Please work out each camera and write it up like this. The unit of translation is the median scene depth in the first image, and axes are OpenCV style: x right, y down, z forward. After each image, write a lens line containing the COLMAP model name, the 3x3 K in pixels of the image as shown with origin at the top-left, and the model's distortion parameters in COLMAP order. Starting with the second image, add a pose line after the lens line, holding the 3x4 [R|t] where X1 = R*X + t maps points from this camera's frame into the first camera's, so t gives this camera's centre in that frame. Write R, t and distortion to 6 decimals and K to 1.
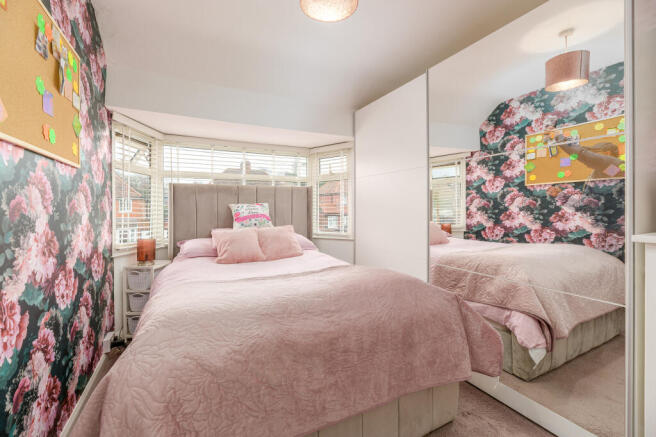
lens RADIAL K [[269.1, 0, 326.4], [0, 269.1, 209.6], [0, 0, 1]] dist [-0.001264, -0.000195]
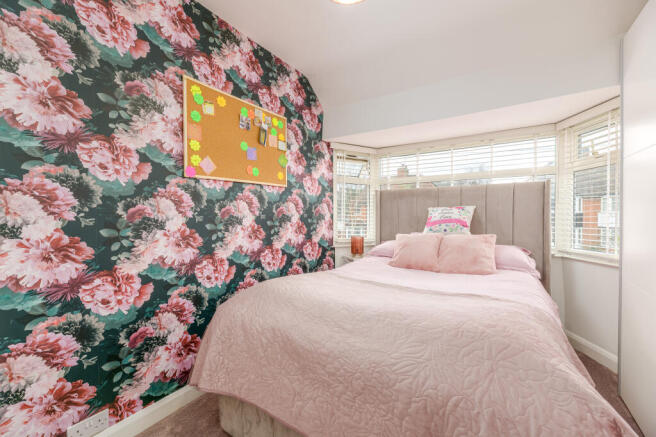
lens RADIAL K [[276.1, 0, 327.2], [0, 276.1, 214.8], [0, 0, 1]] dist [0.000616, -0.000060]
pose [[0.494433, 0.013708, -0.869108, 0.388622], [-0.005656, 0.999905, 0.012553, -0.006521], [0.869197, -0.001291, 0.494464, 0.242972]]
